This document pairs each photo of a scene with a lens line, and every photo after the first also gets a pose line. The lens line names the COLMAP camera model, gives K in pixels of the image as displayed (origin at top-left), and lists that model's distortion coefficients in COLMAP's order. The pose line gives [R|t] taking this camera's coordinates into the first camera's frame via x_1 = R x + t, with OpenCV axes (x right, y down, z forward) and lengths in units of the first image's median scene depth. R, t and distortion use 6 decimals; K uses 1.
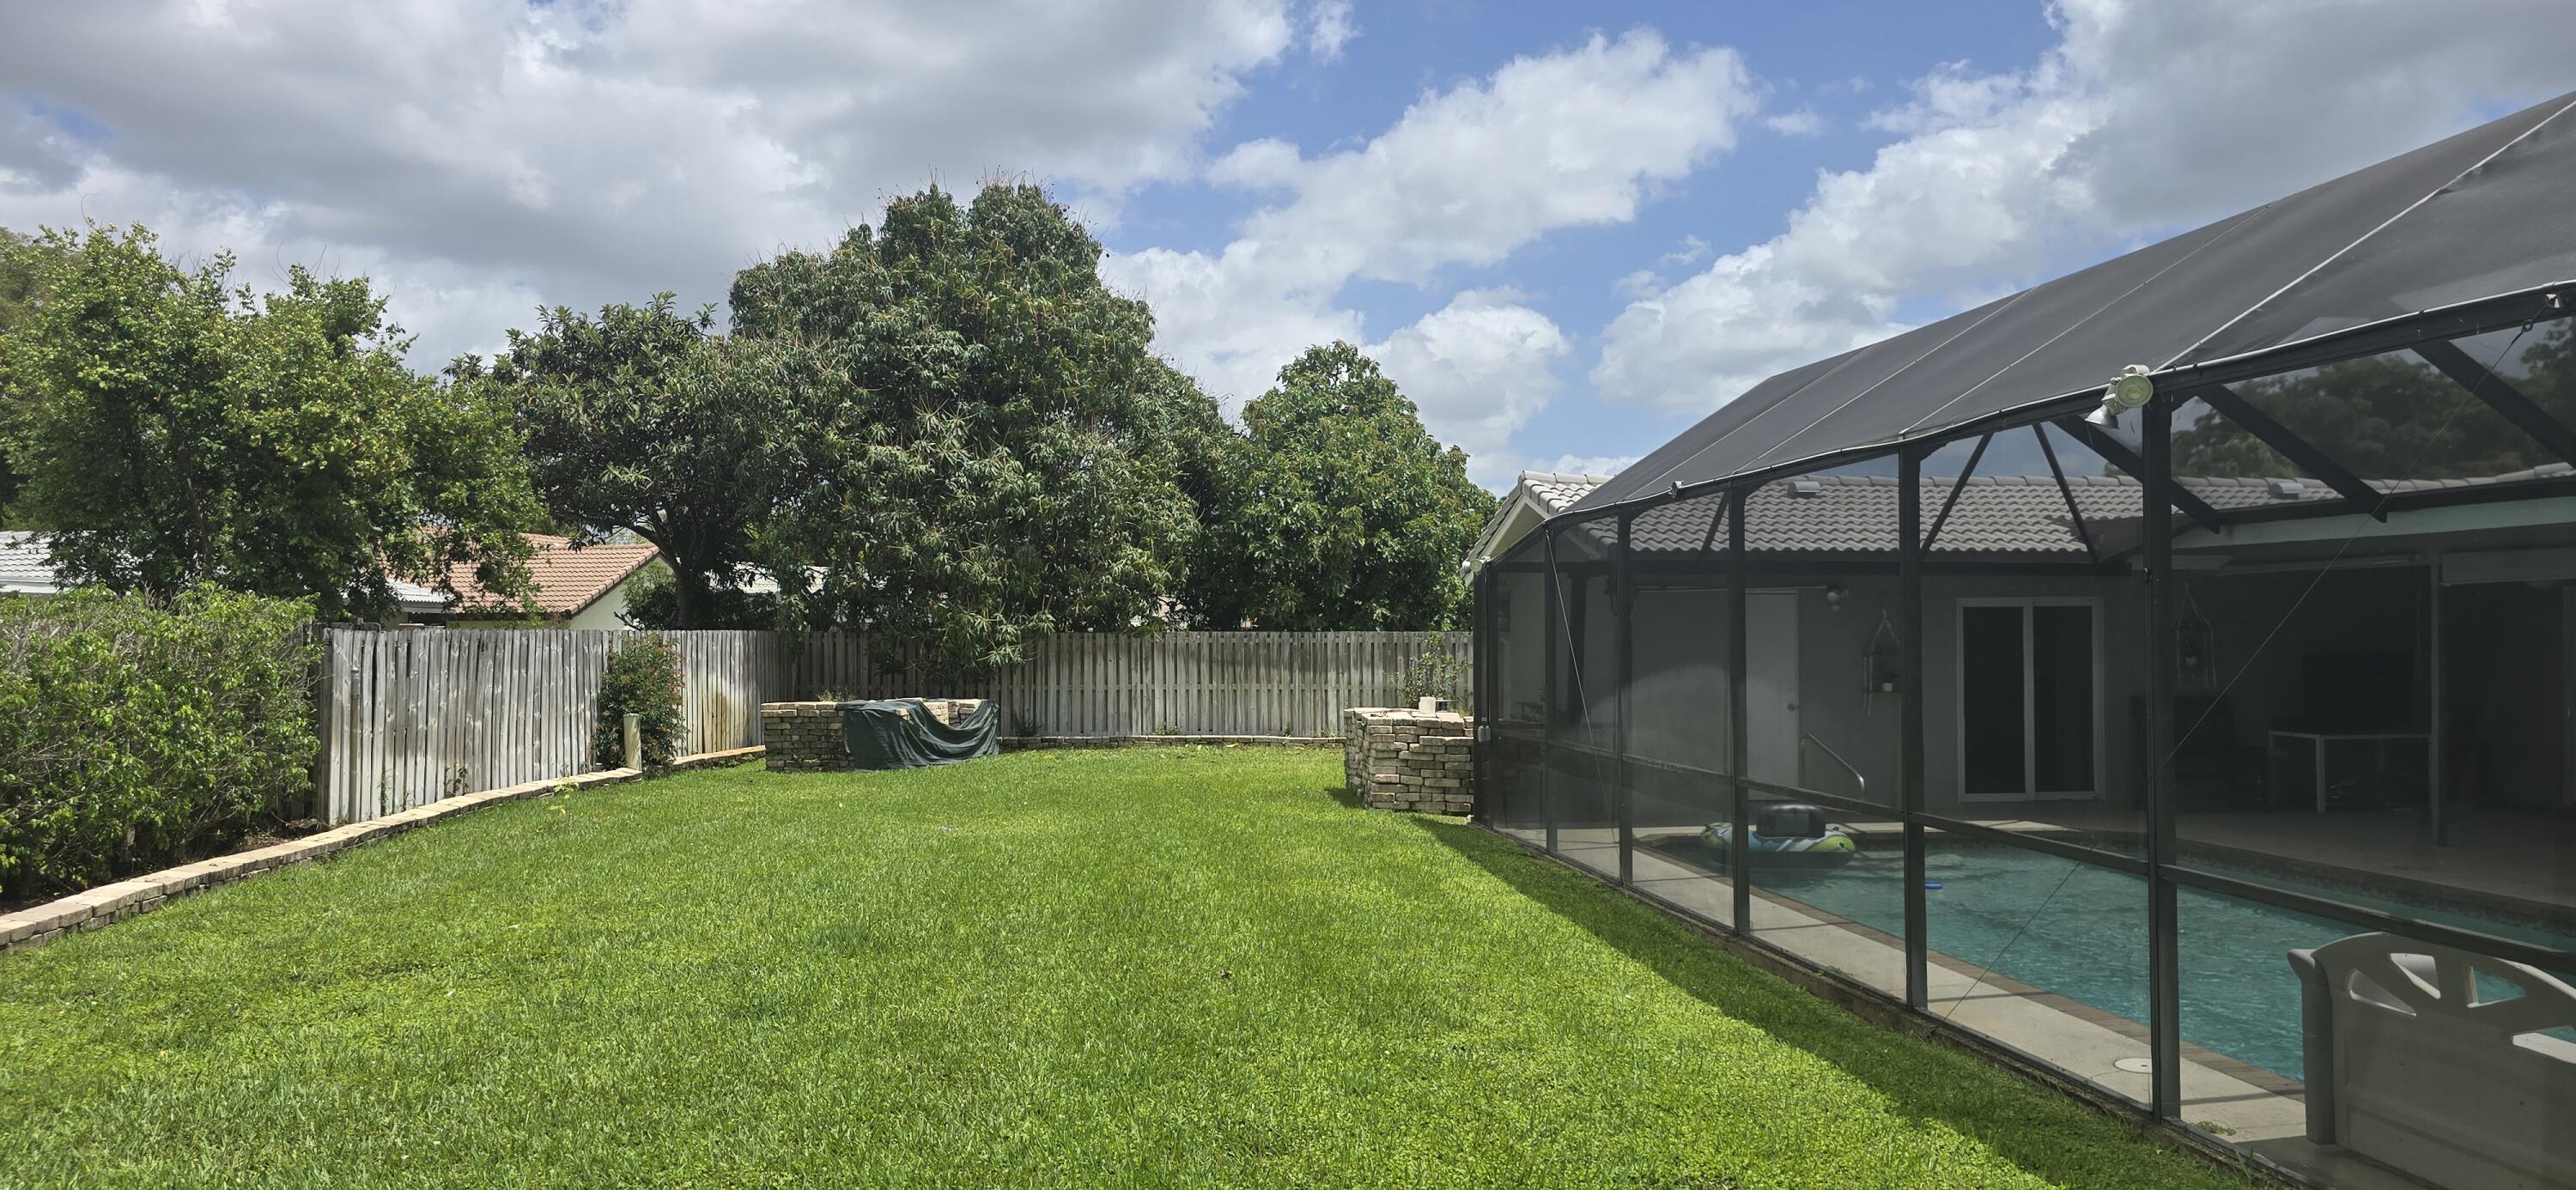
lens RADIAL K [[1750.1, 0, 1234.9], [0, 1750.1, 604.2], [0, 0, 1]] dist [0.077119, -0.072799]
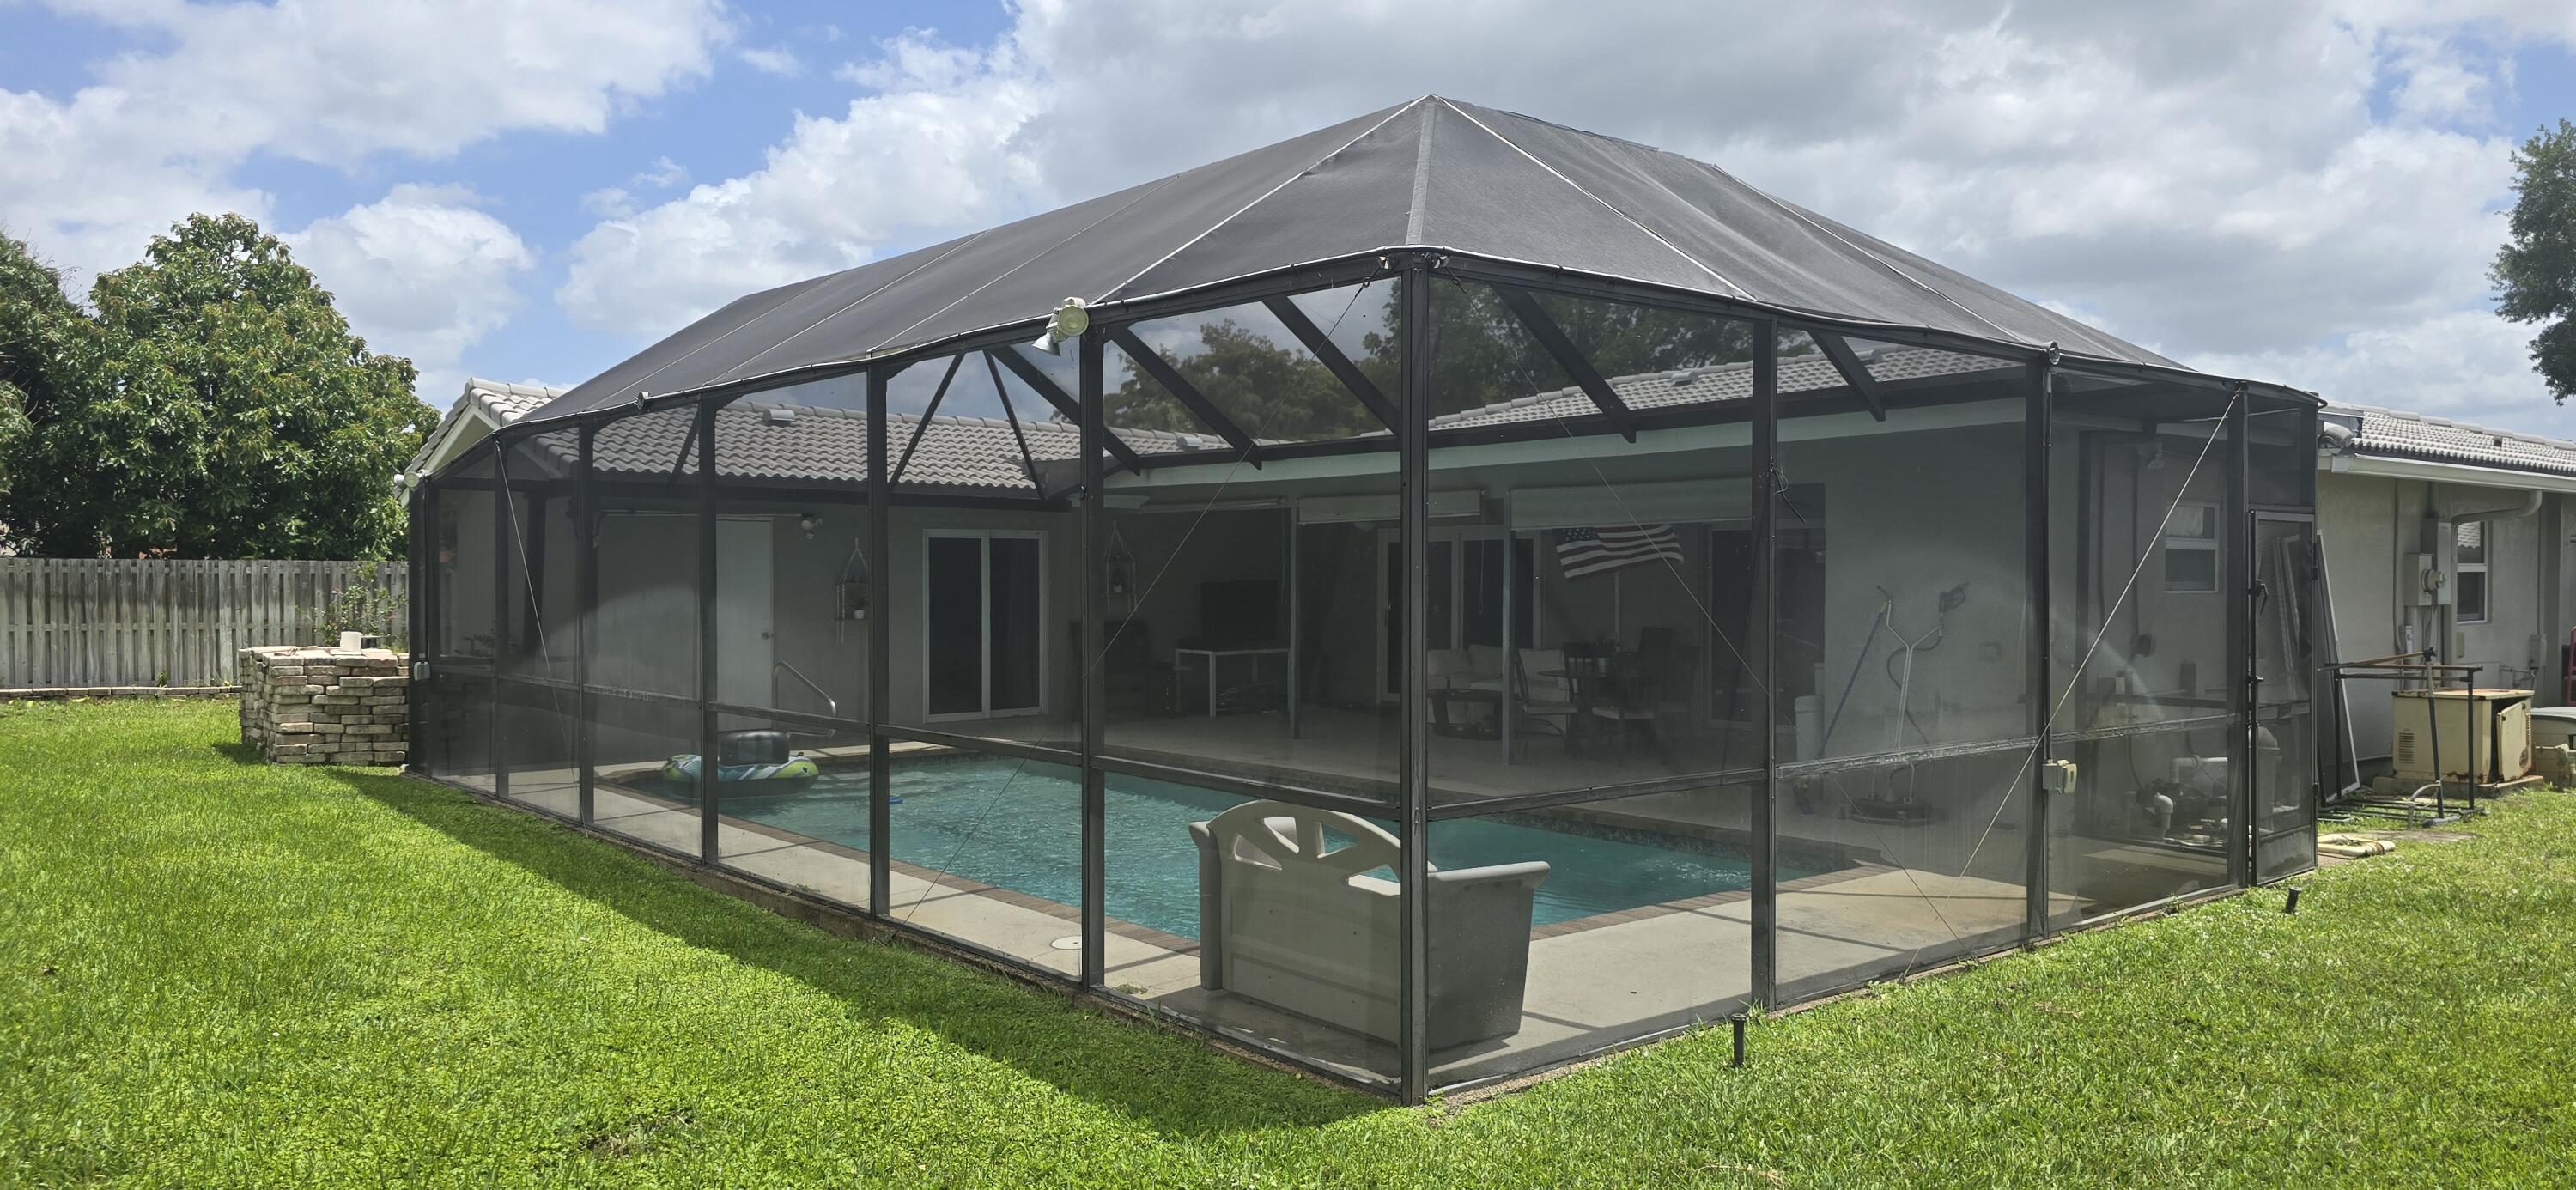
lens RADIAL K [[1753.7, 0, 1283.5], [0, 1753.7, 607.4], [0, 0, 1]] dist [0.028124, -0.033150]
pose [[0.832157, -0.006852, 0.554498, 0.011115], [-0.010324, 0.999559, 0.027846, 0.011876], [-0.554444, -0.028897, 0.831719, 0.020884]]
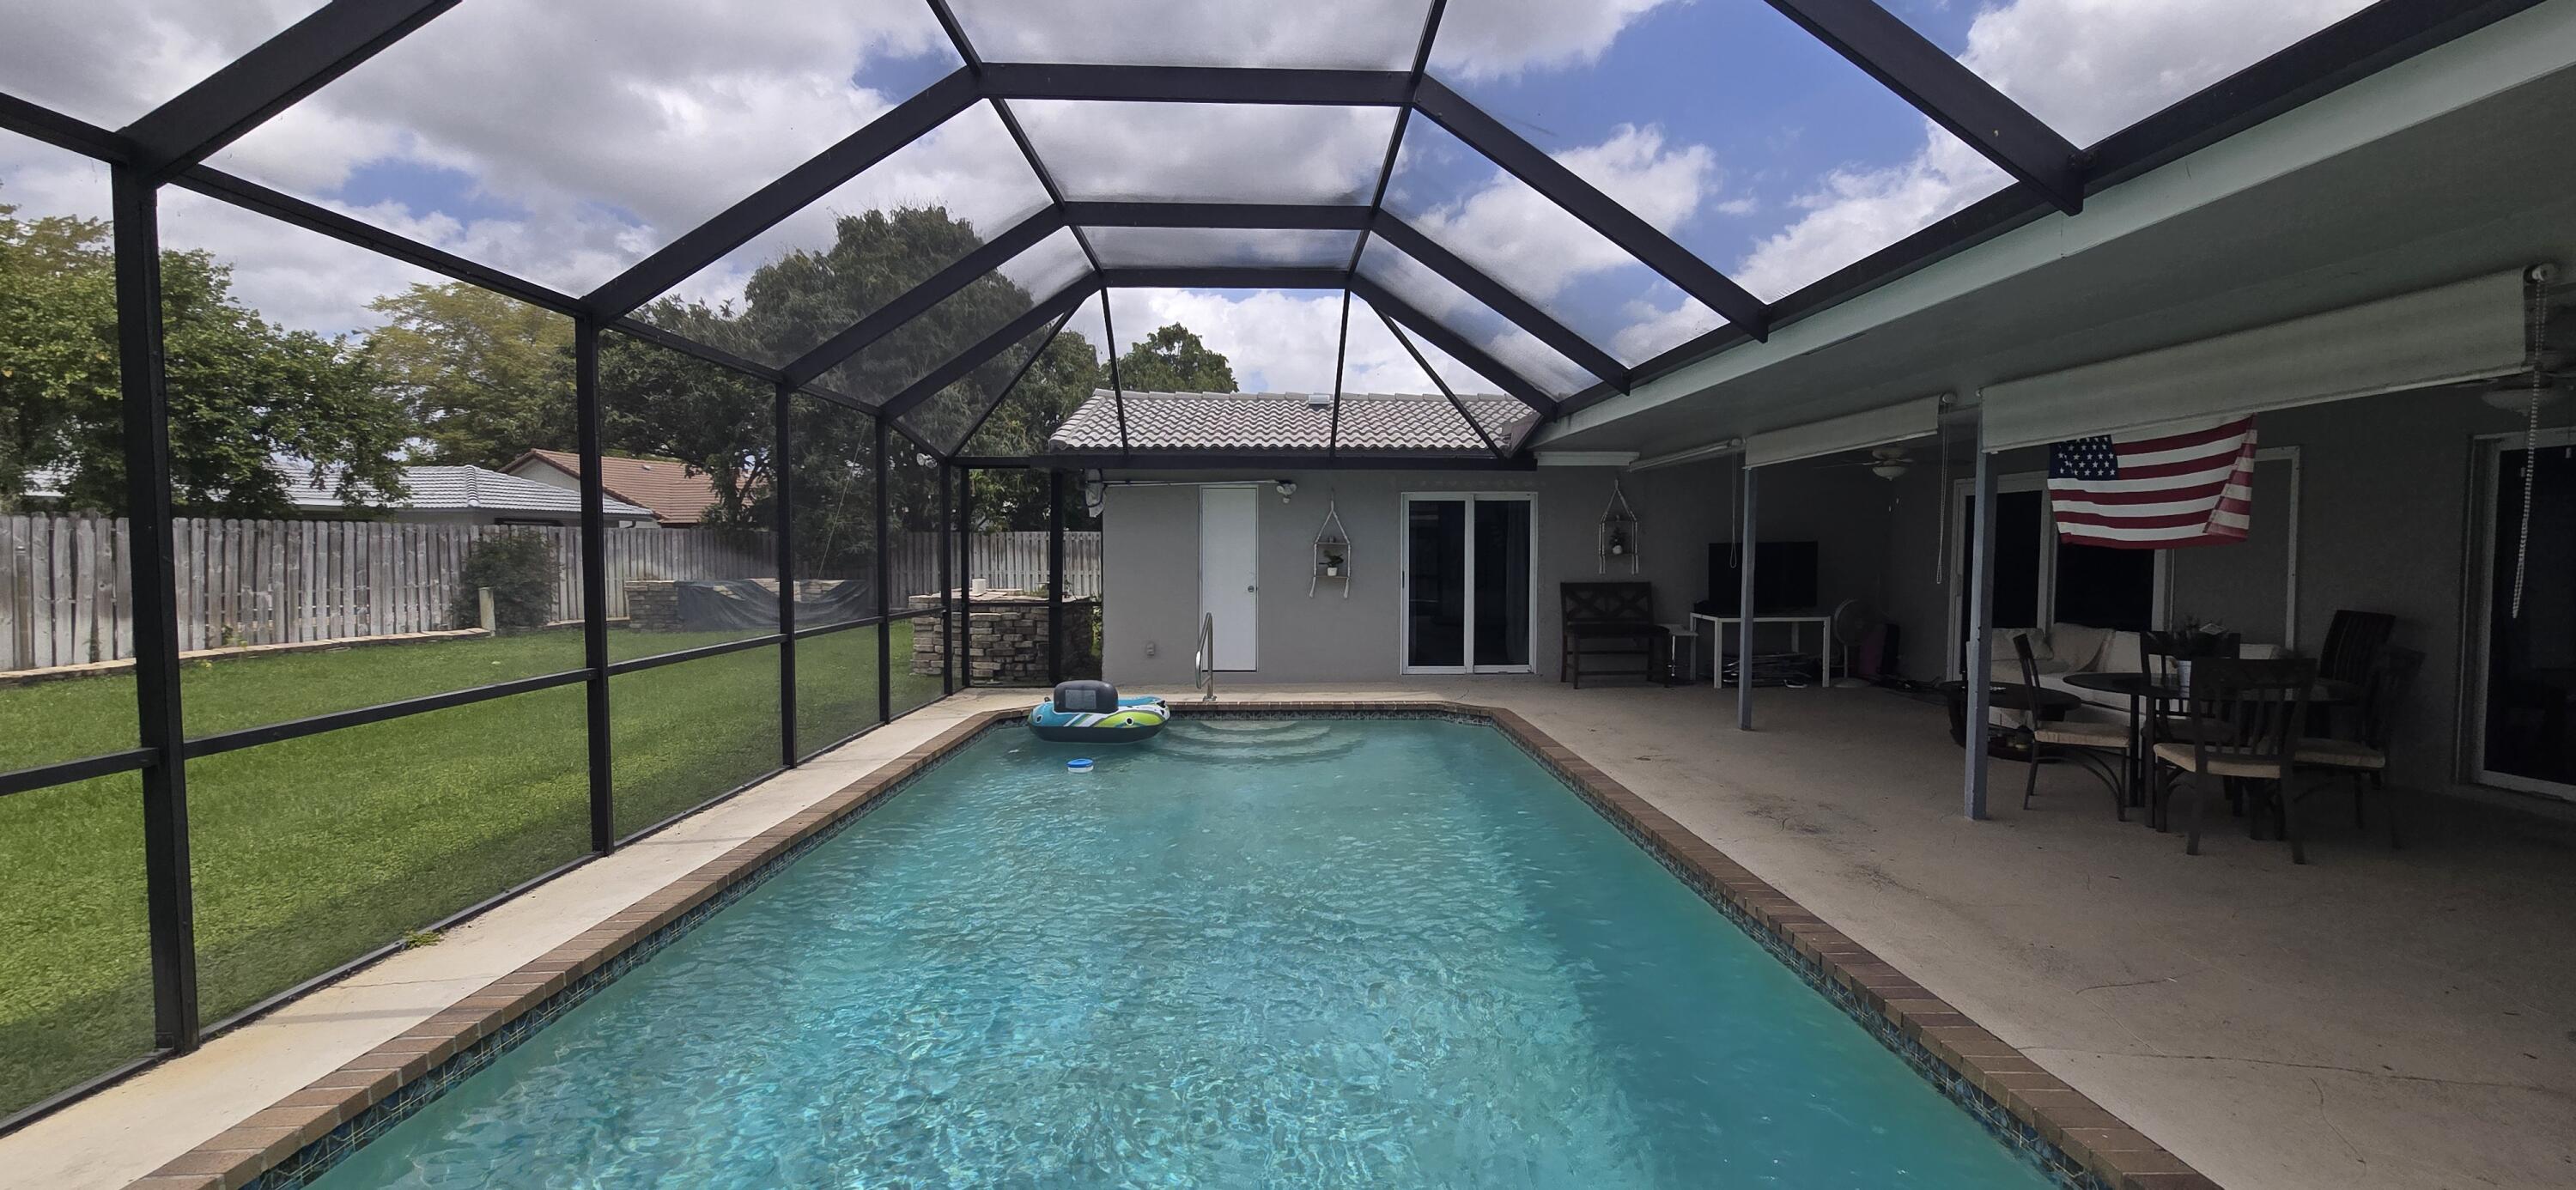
lens RADIAL K [[1066.3, 0, 1280.6], [0, 1066.3, 594.2], [0, 0, 1]] dist [-0.003350, -0.000278]
pose [[0.993605, 0.008114, -0.112624, 0.420772], [-0.000804, 0.997898, 0.064801, 0.017699], [0.112913, -0.064296, 0.991522, 0.329931]]
